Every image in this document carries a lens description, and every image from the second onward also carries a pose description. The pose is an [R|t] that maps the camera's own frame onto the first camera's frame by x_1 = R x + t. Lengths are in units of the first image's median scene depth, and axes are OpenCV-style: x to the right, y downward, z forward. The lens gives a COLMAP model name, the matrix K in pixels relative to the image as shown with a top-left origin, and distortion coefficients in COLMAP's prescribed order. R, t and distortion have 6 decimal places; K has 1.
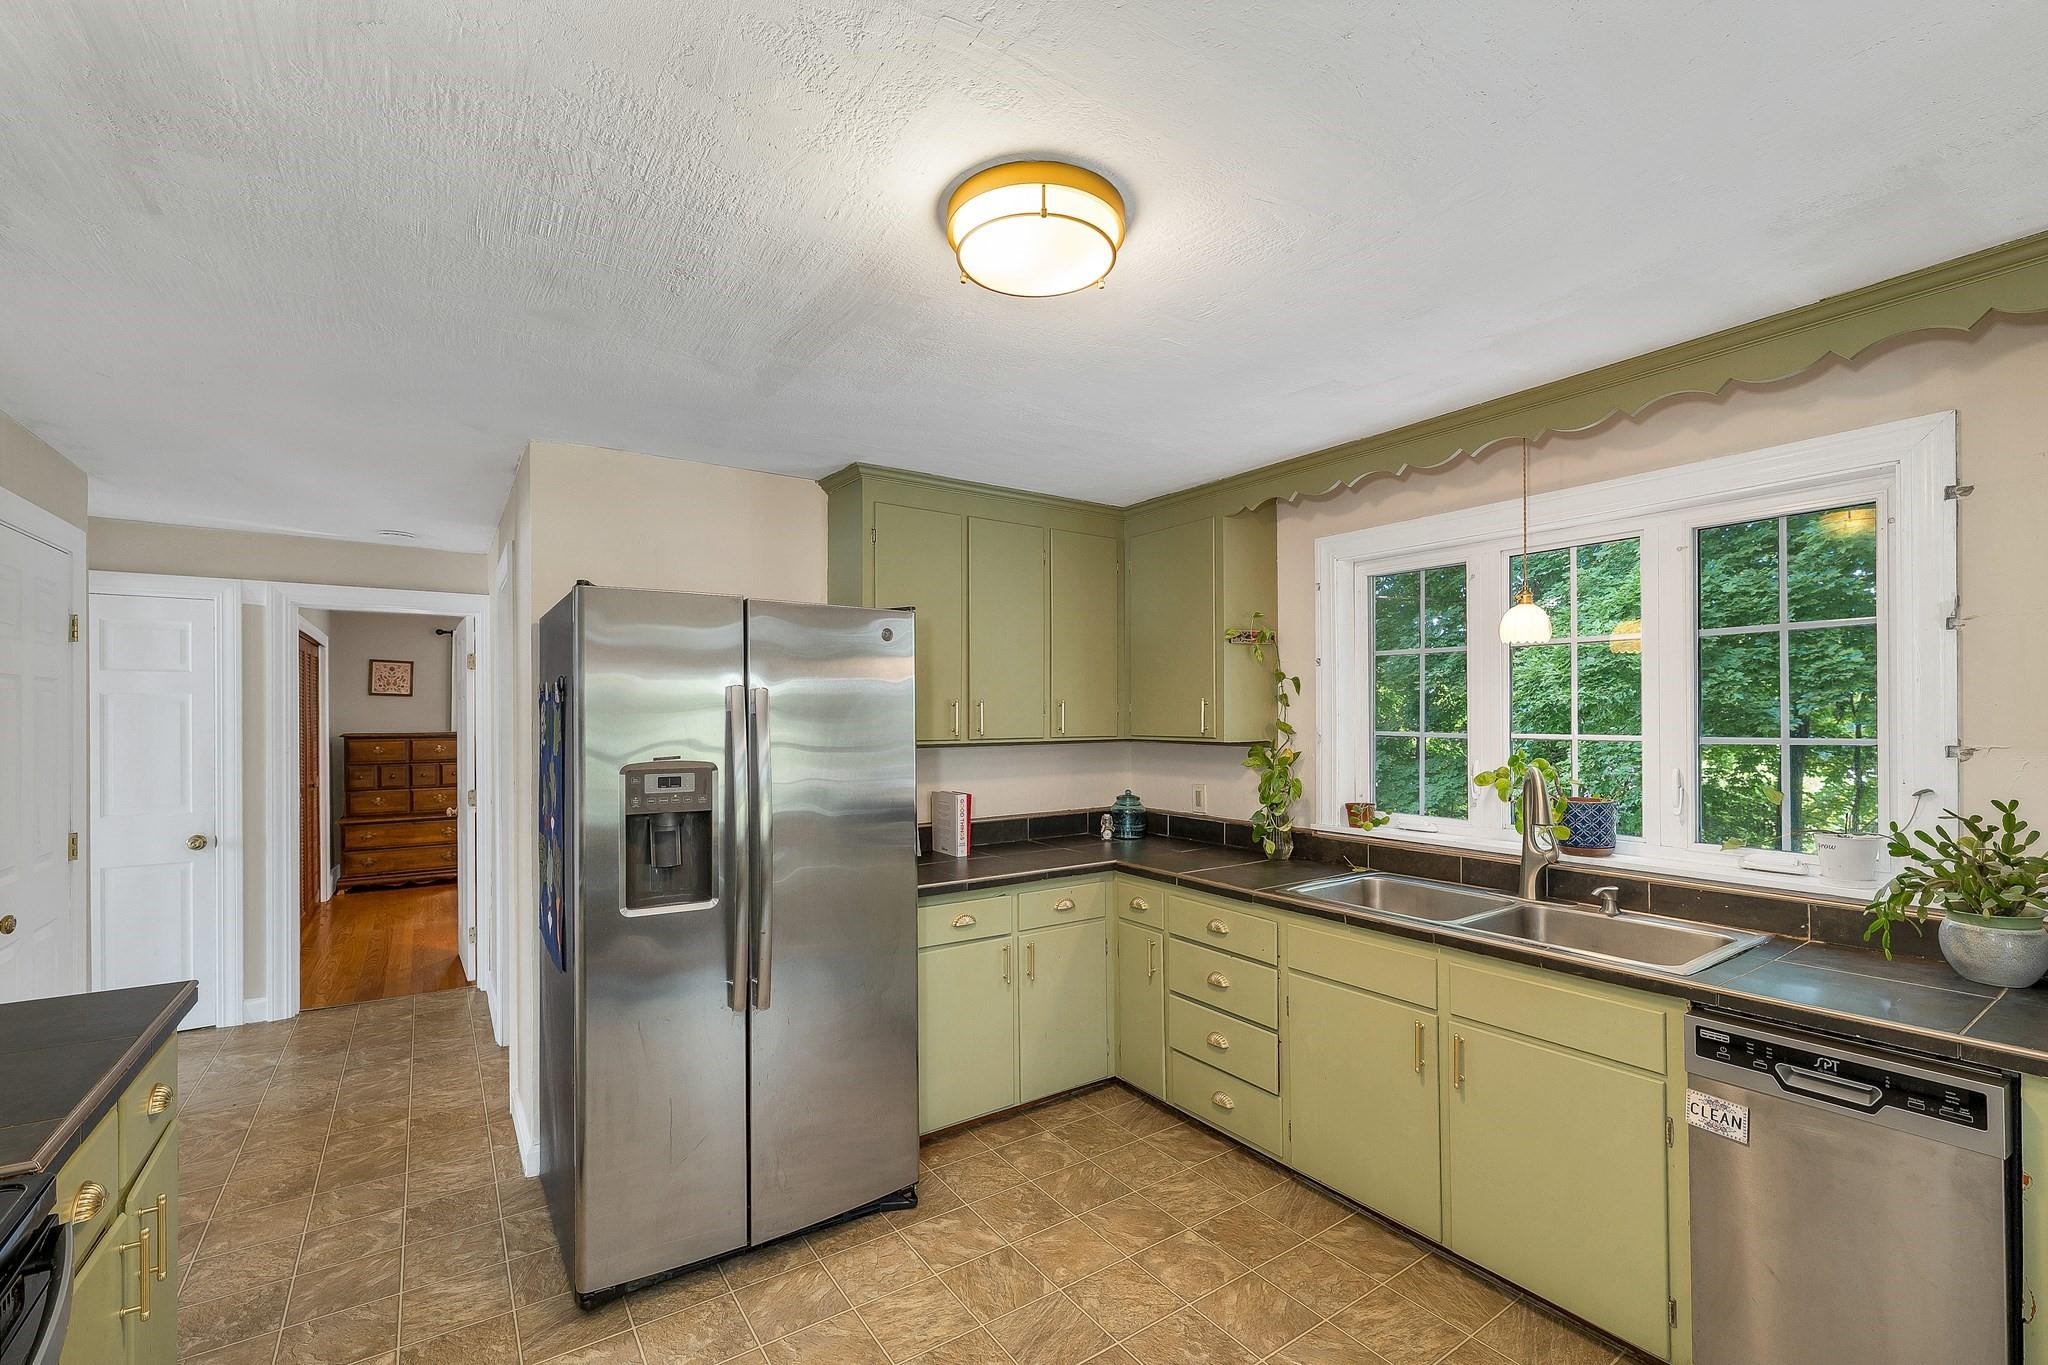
lens RADIAL K [[857.0, 0, 1027.0], [0, 857.0, 698.3], [0, 0, 1]] dist [-0.001957, -0.000220]
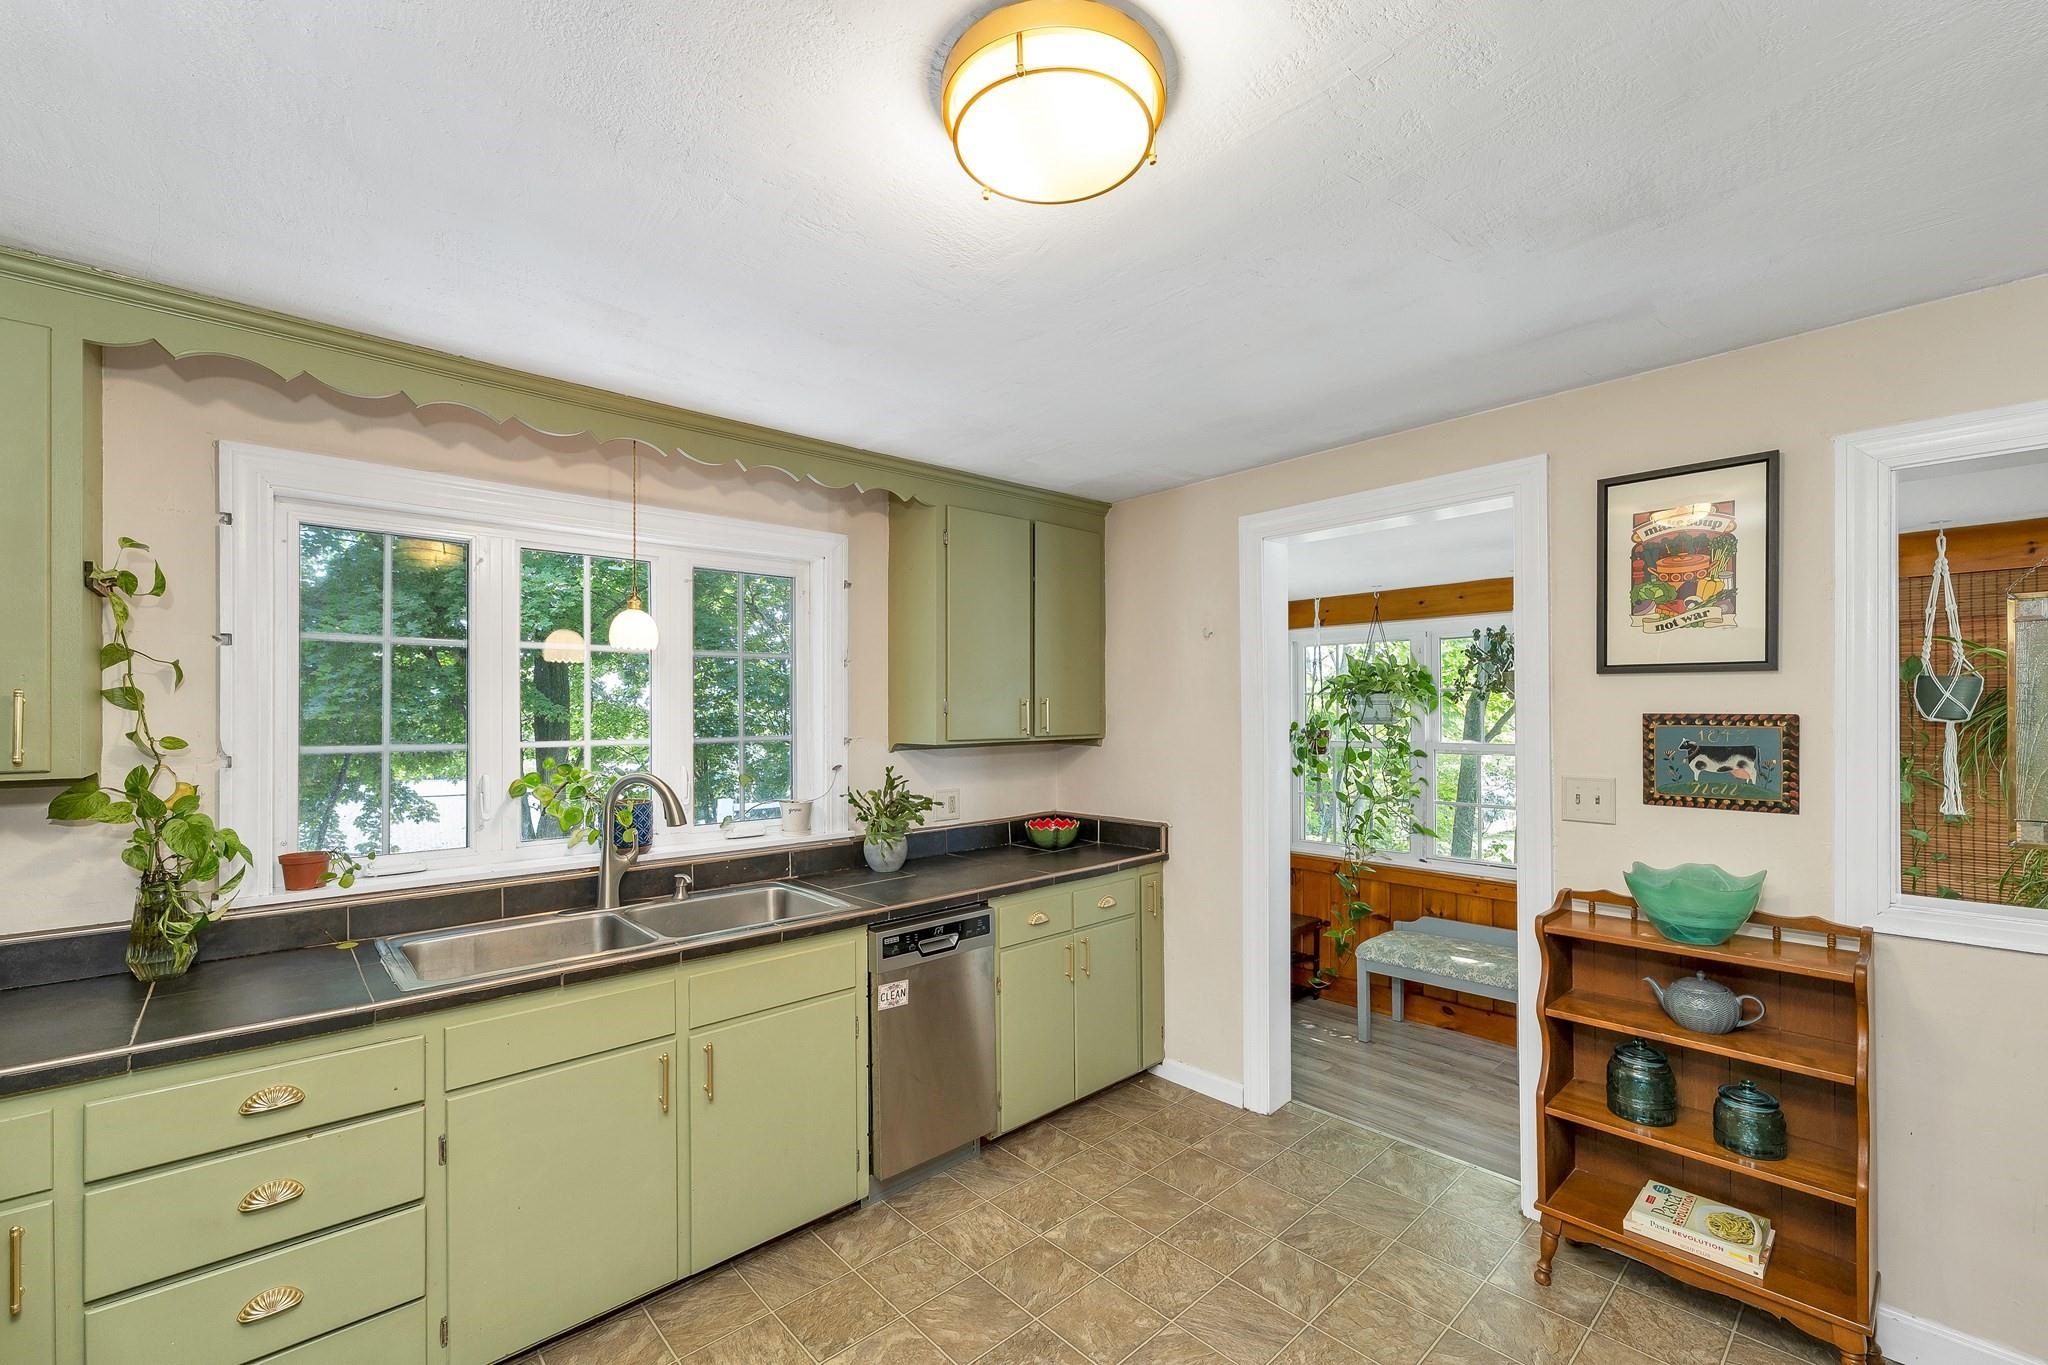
lens RADIAL K [[857.0, 0, 1017.1], [0, 857.0, 705.0], [0, 0, 1]] dist [-0.001957, -0.000220]
pose [[-0.133115, 0.019586, 0.990907, -0.402619], [-0.009580, 0.999733, -0.021048, 0.015285], [-0.991054, -0.012294, -0.132892, 0.593979]]
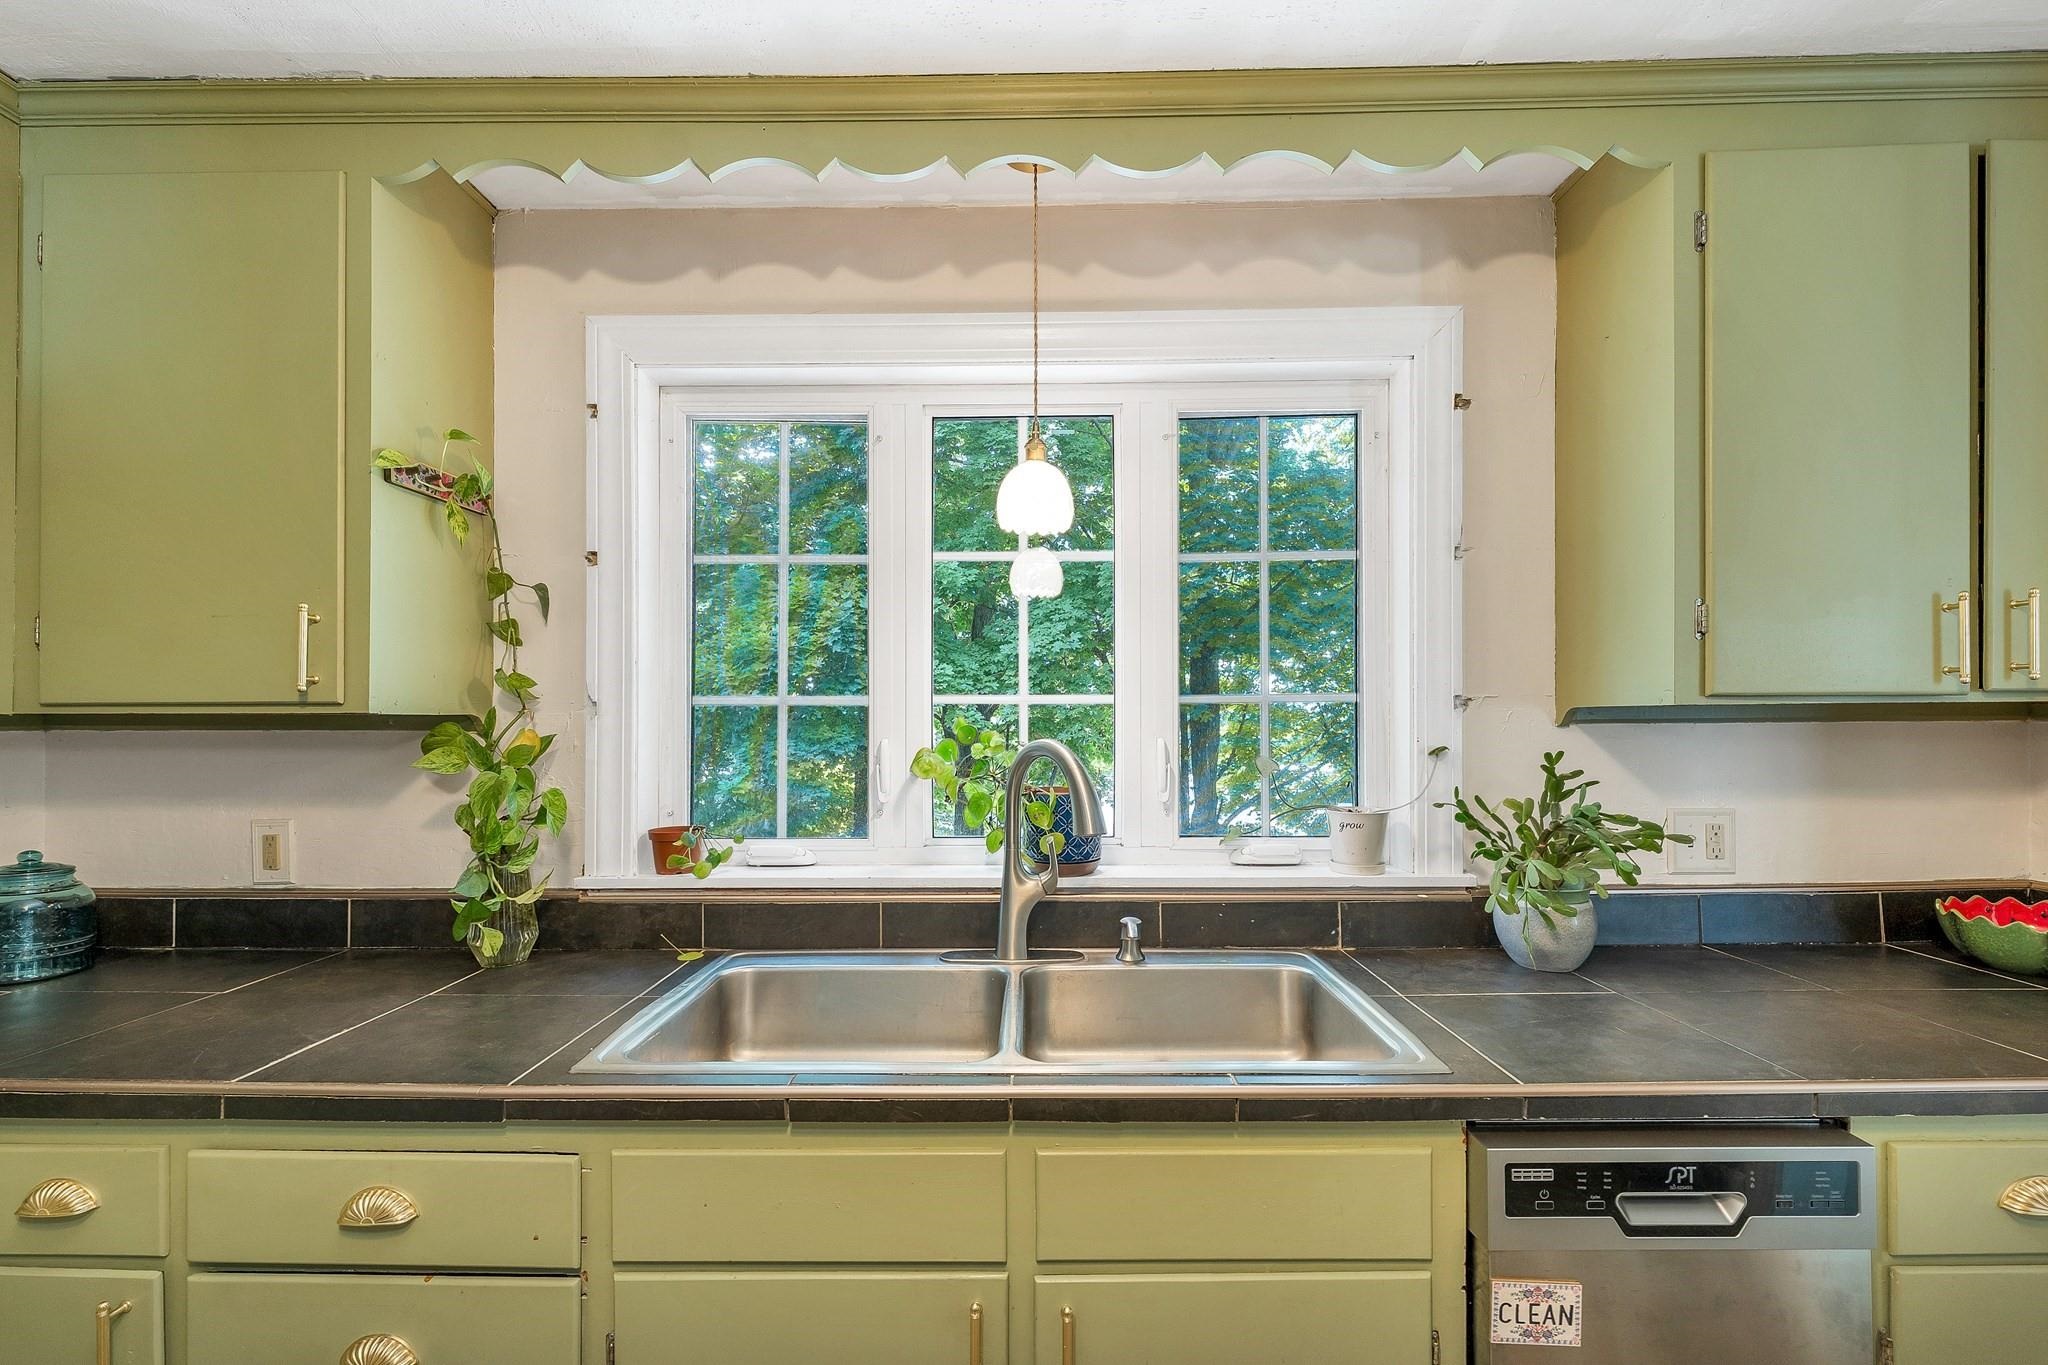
lens RADIAL K [[857.0, 0, 1021.5], [0, 857.0, 721.8], [0, 0, 1]] dist [-0.001957, -0.000220]
pose [[0.573536, 0.005487, 0.819162, 0.081077], [-0.015178, 0.999877, 0.003929, 0.056283], [-0.819040, -0.014687, 0.573548, 0.575173]]
